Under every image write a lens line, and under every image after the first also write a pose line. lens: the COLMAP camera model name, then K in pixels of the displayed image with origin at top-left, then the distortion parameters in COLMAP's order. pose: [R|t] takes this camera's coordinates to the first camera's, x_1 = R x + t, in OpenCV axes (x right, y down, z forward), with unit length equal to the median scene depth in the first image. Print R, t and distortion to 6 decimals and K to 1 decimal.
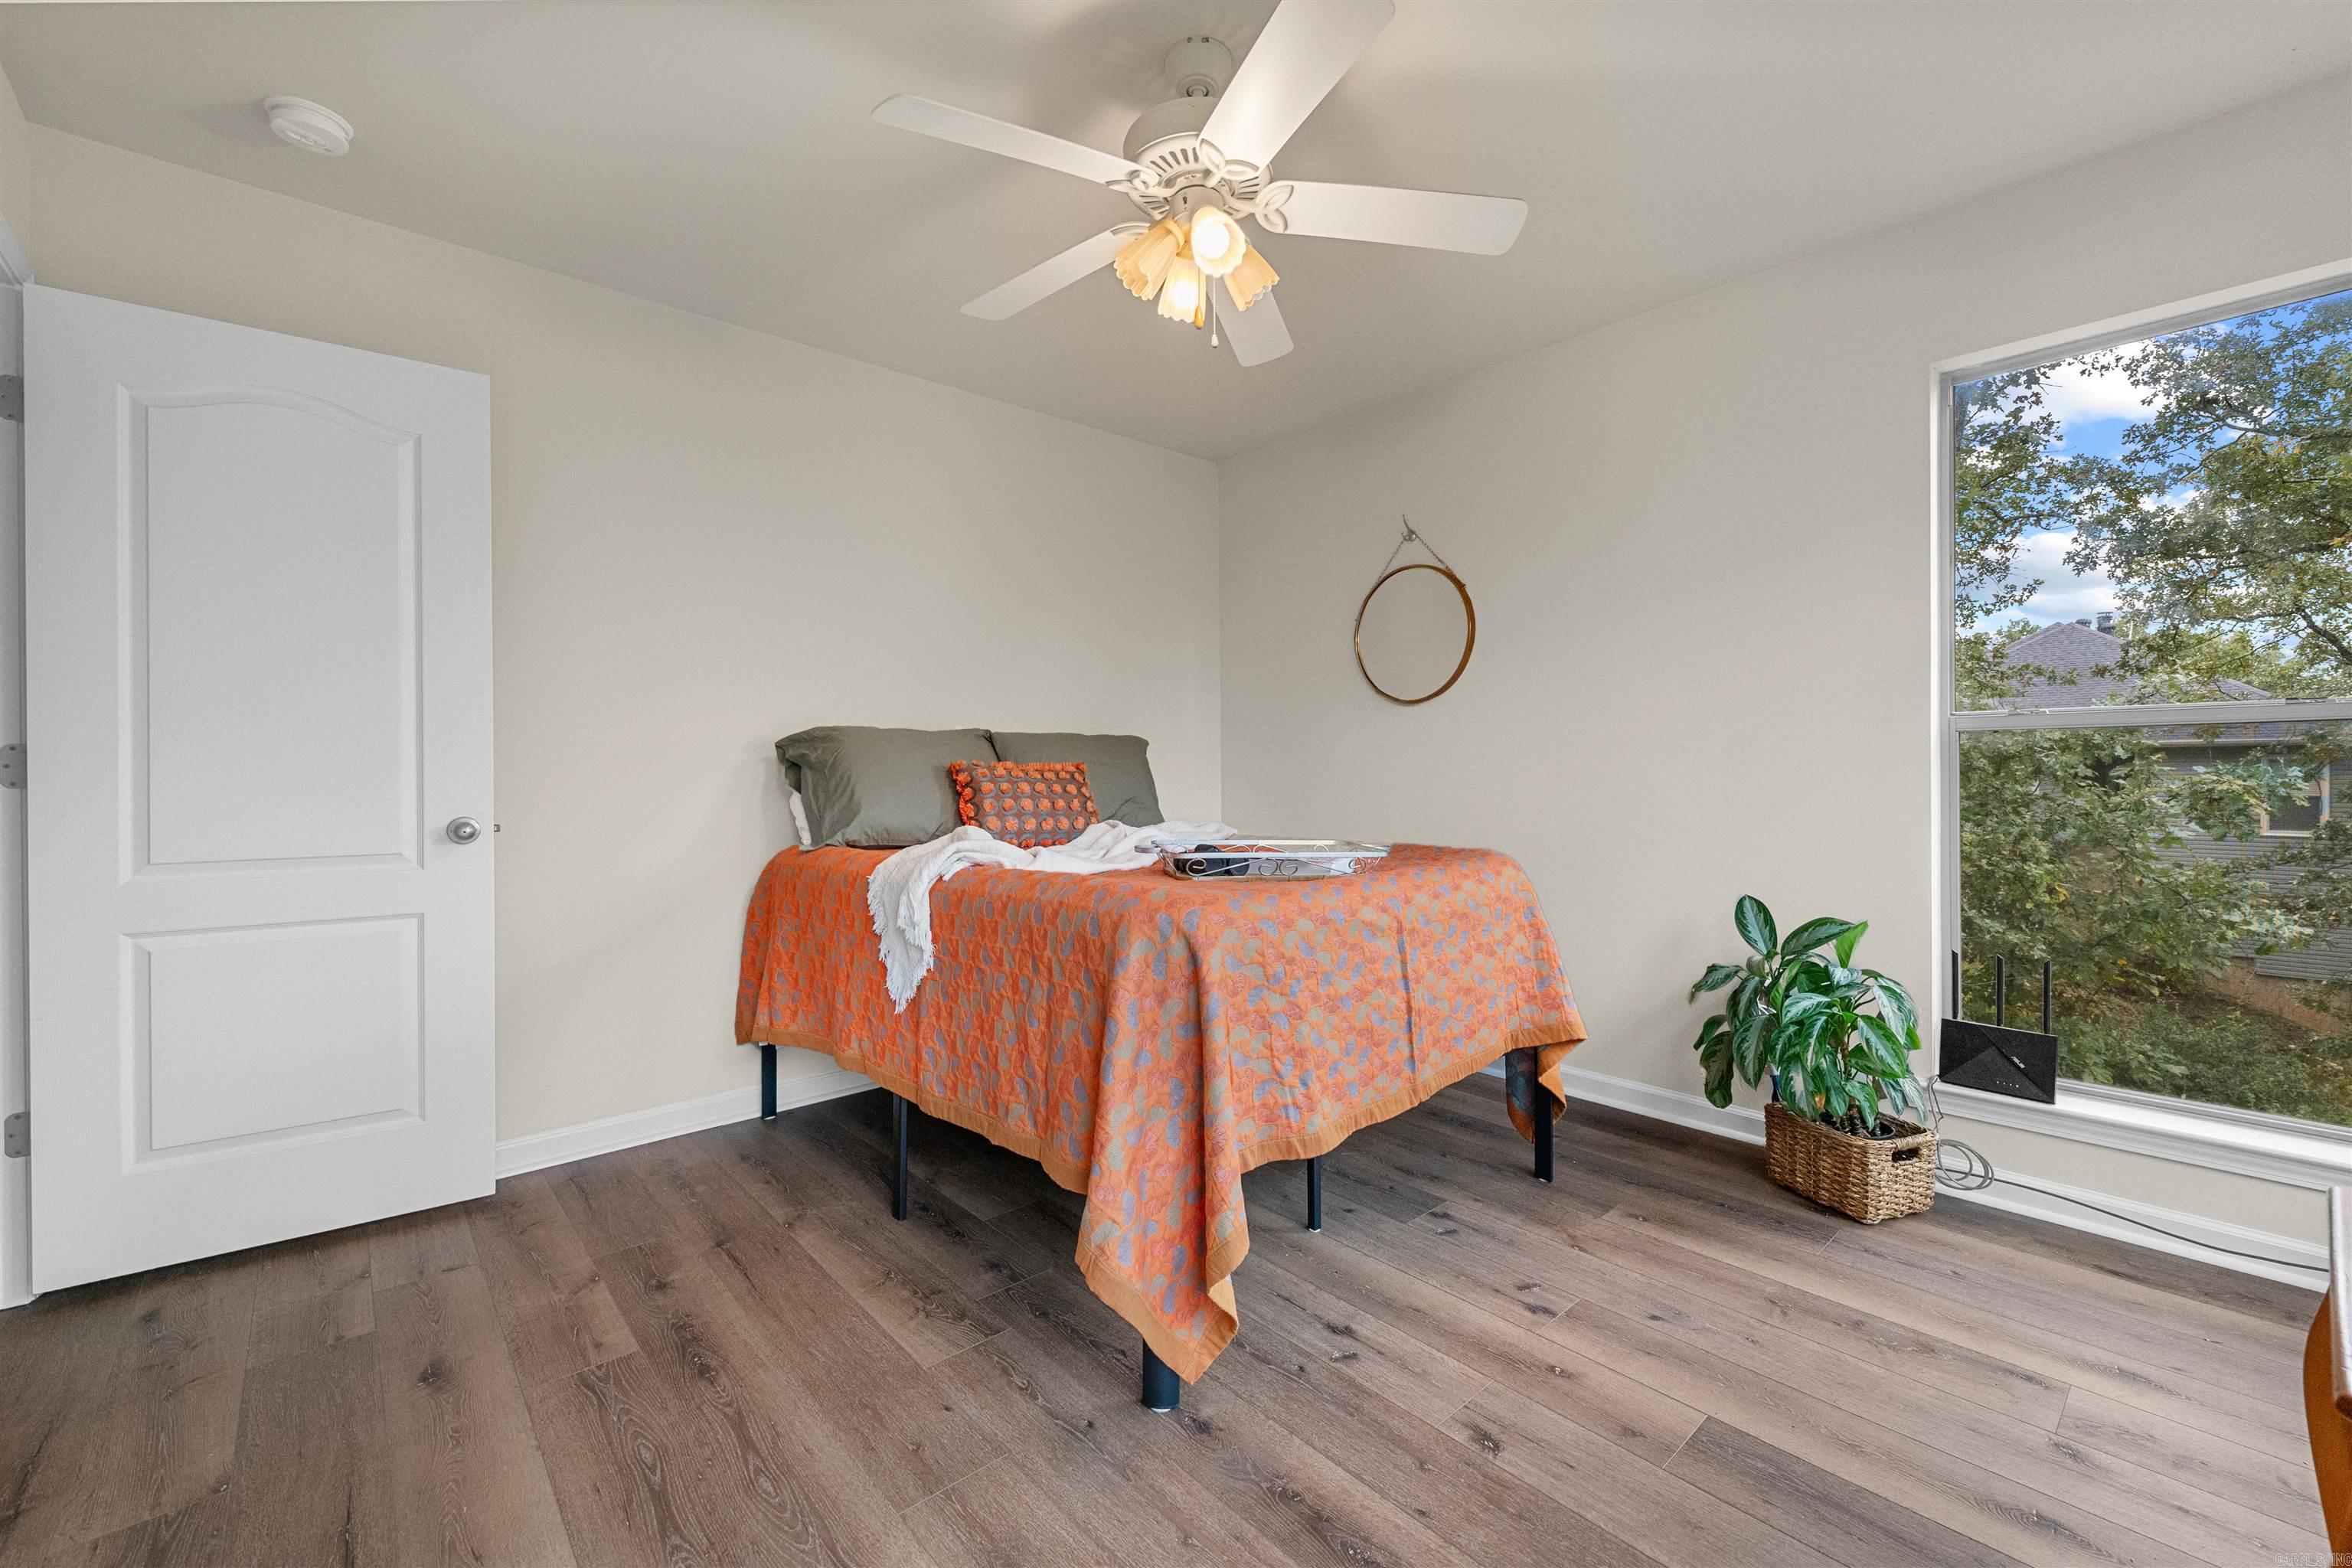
lens RADIAL K [[954.0, 0, 1177.8], [0, 954.0, 768.0], [0, 0, 1]] dist [0.001601, -0.000676]
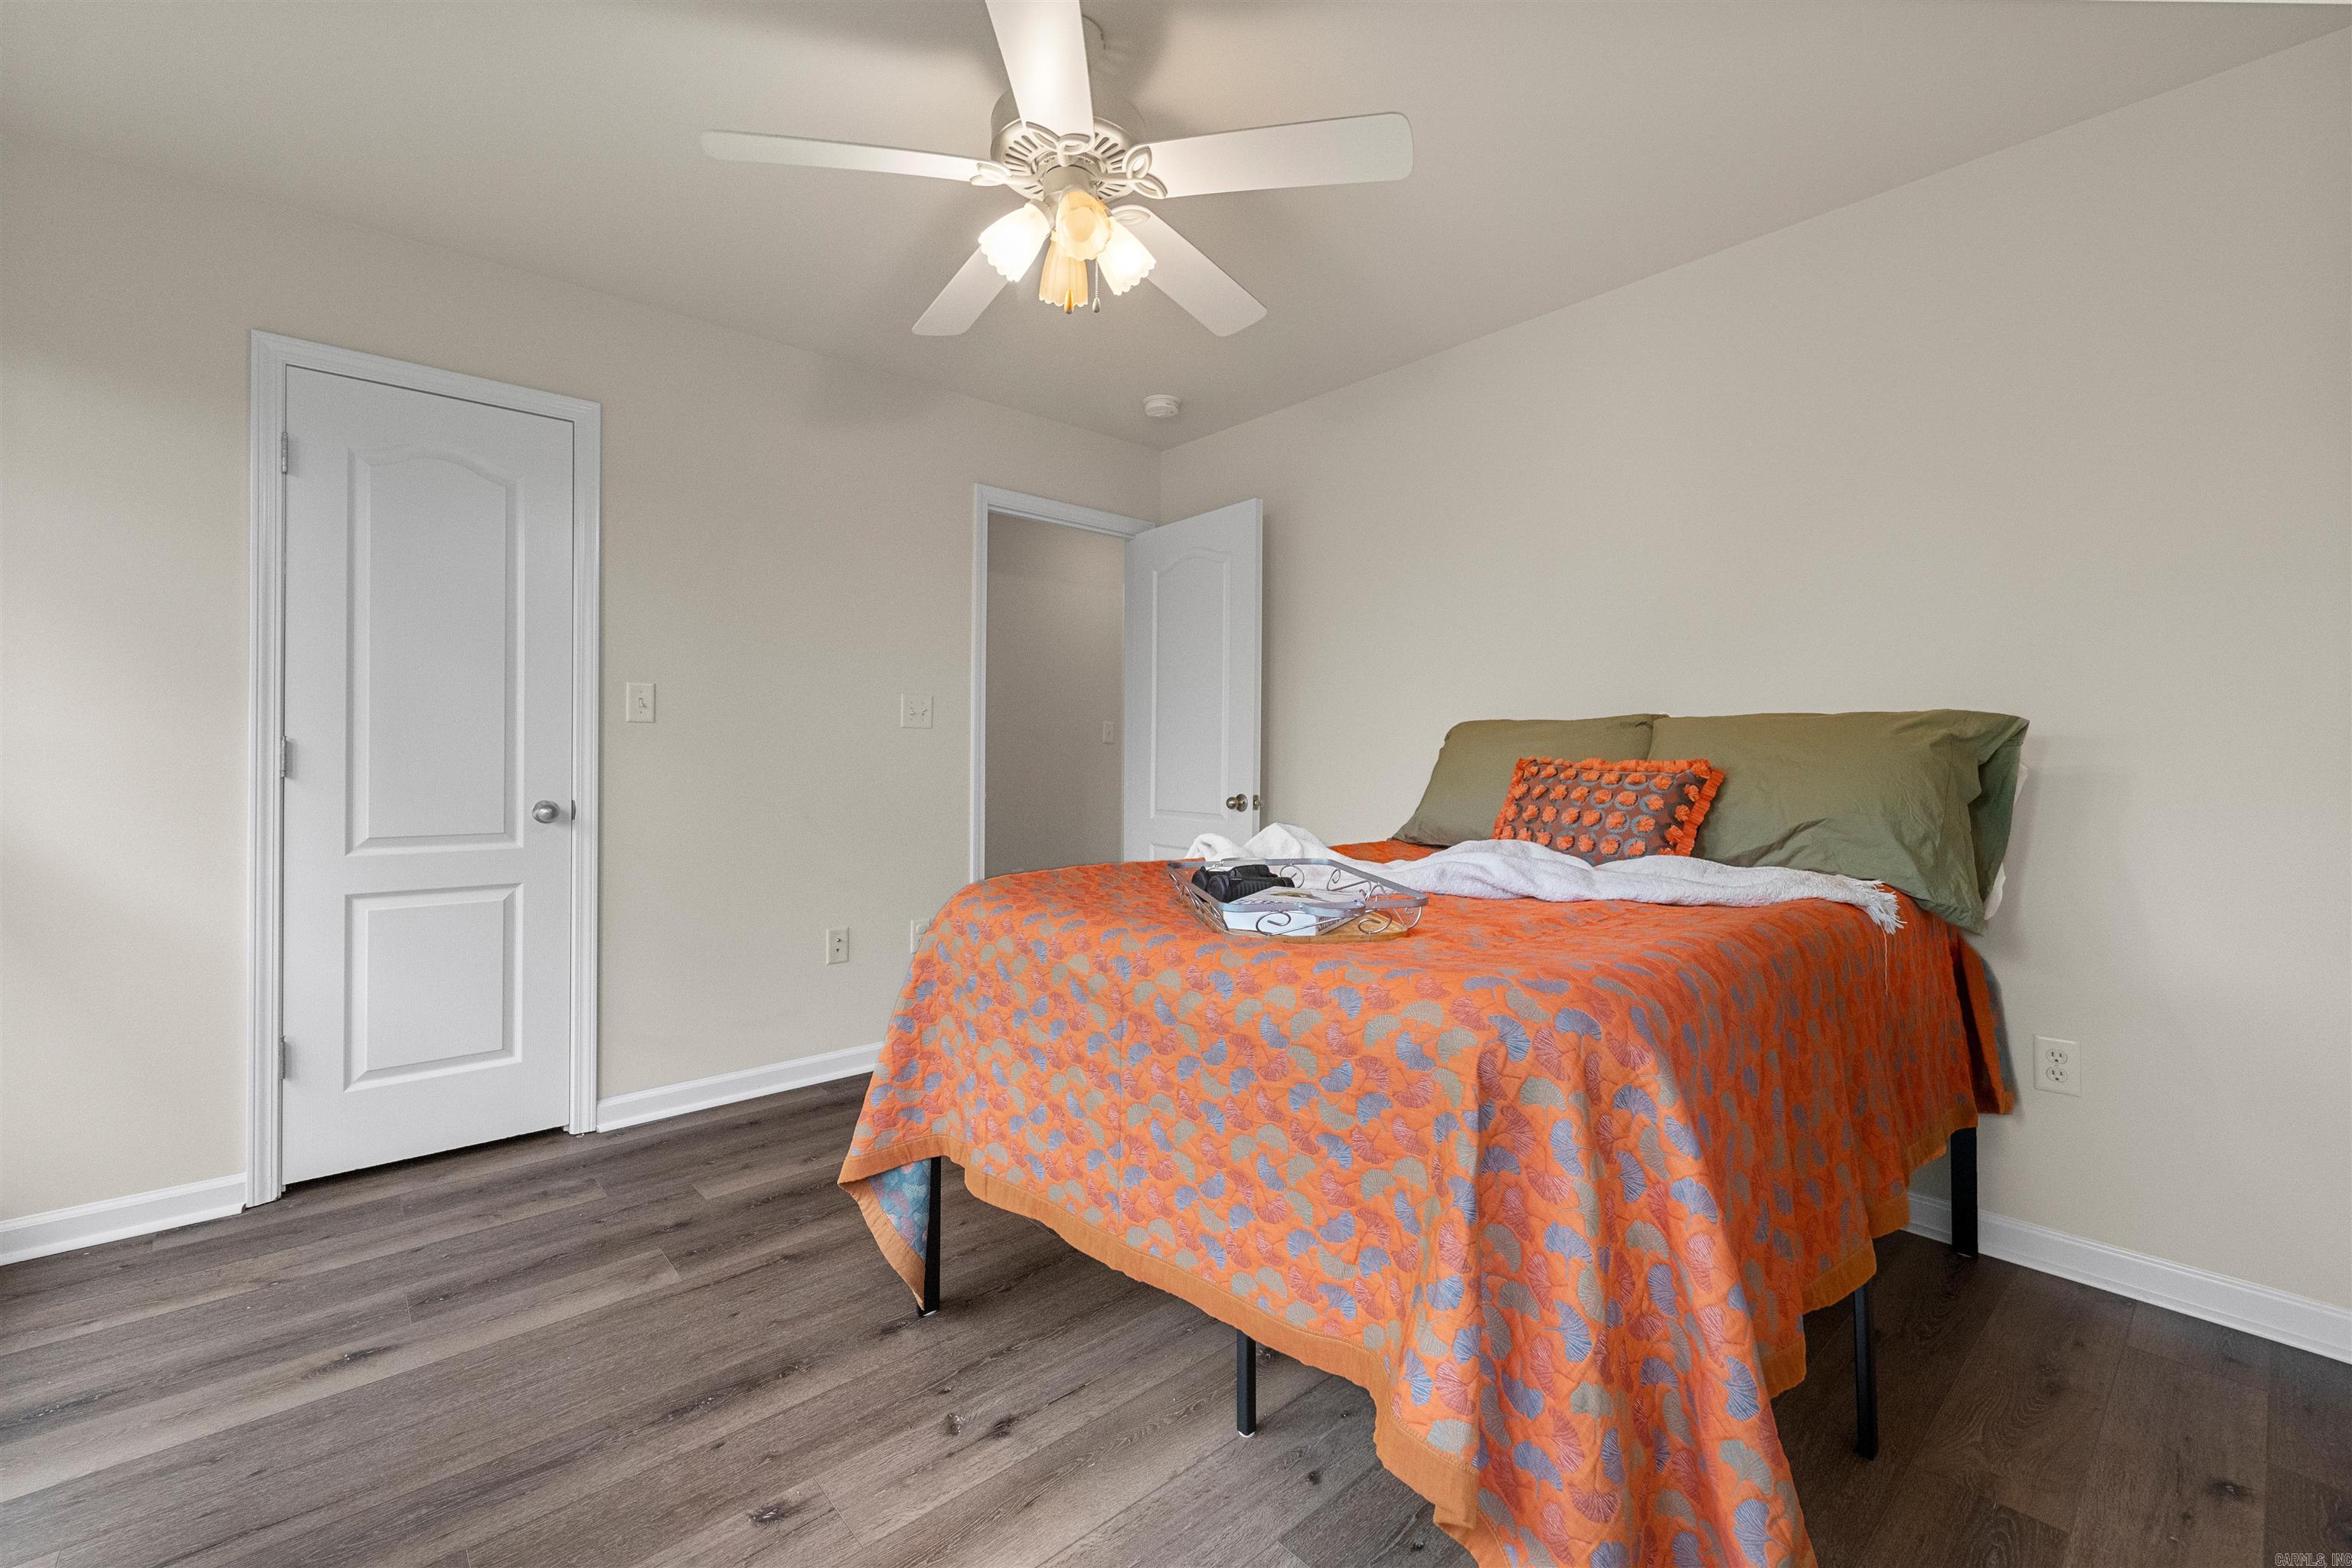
lens RADIAL K [[964.7, 0, 1155.8], [0, 964.7, 749.9], [0, 0, 1]] dist [0.000782, -0.000604]
pose [[-0.004335, -0.002513, -0.999987, 1.065589], [-0.000025, 0.999997, -0.002512, -0.016144], [0.999991, 0.000015, -0.004335, 1.174248]]
